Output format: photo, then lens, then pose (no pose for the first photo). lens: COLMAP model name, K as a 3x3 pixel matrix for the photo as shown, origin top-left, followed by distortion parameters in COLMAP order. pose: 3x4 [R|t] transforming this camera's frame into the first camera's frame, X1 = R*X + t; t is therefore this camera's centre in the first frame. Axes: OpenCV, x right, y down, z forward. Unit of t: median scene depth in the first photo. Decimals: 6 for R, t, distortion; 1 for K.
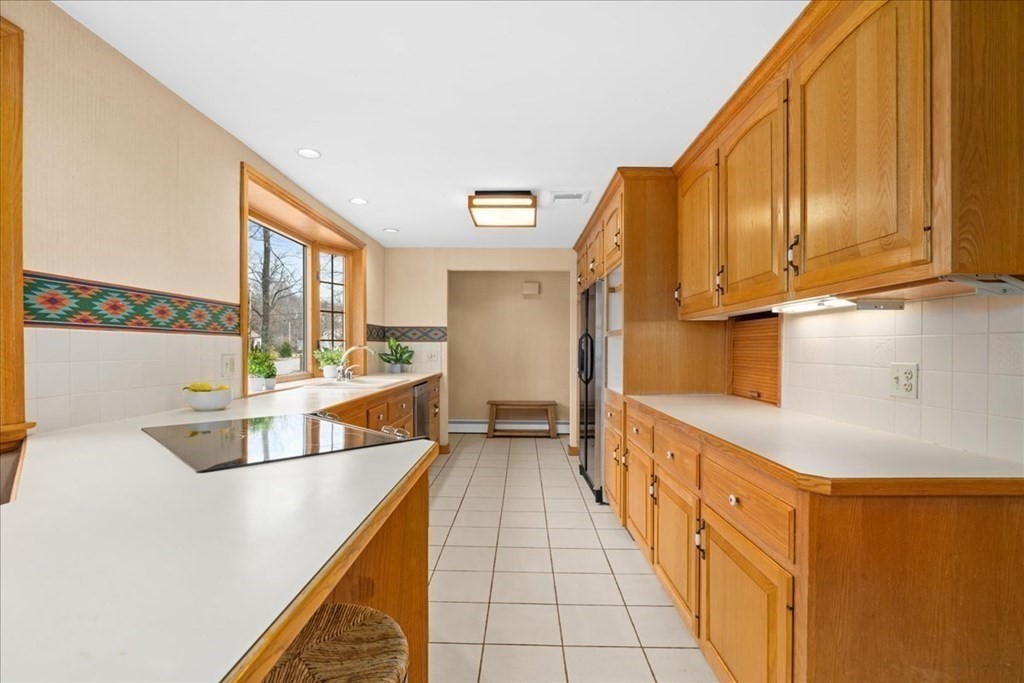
lens RADIAL K [[483.4, 0, 509.2], [0, 483.4, 347.2], [0, 0, 1]] dist [-0.004564, -0.000904]
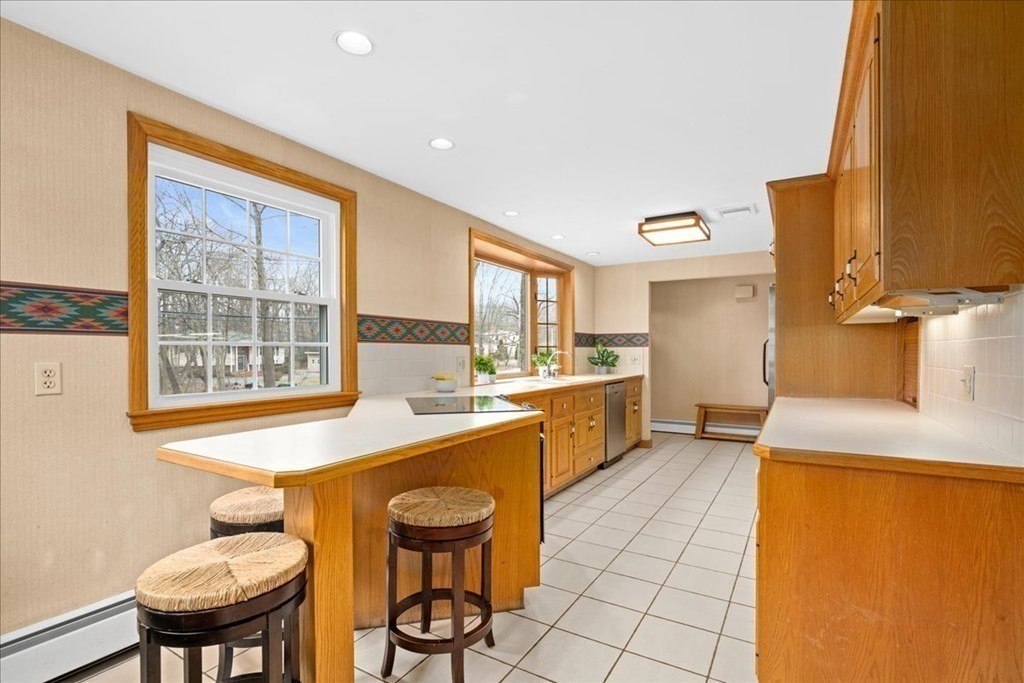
lens RADIAL K [[483.4, 0, 509.2], [0, 483.4, 347.2], [0, 0, 1]] dist [-0.004564, -0.000904]
pose [[0.866470, -0.008814, -0.499151, 0.258906], [0.004242, 0.999938, -0.010292, -0.000138], [0.499211, 0.006801, 0.866454, -0.203042]]
